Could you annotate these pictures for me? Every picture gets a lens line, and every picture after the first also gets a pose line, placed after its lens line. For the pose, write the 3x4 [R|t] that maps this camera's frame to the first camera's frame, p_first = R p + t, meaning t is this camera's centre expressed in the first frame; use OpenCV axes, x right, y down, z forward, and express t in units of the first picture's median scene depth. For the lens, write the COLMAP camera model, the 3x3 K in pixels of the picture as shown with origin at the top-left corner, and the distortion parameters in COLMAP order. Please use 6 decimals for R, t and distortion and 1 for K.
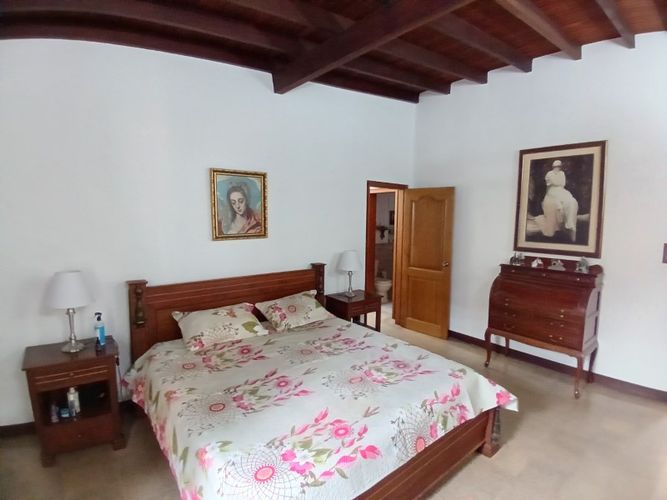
lens RADIAL K [[334.4, 0, 345.8], [0, 334.4, 244.4], [0, 0, 1]] dist [0.039193, -0.071653]
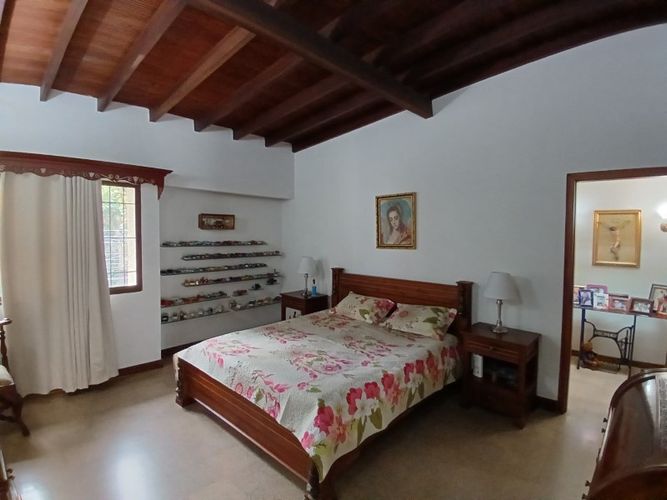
lens RADIAL K [[334.4, 0, 345.8], [0, 334.4, 244.4], [0, 0, 1]] dist [0.039193, -0.071653]
pose [[0.121589, 0.023028, -0.992313, 0.935360], [-0.085420, 0.996265, 0.012653, -0.032573], [0.988898, 0.083225, 0.123101, 0.690819]]
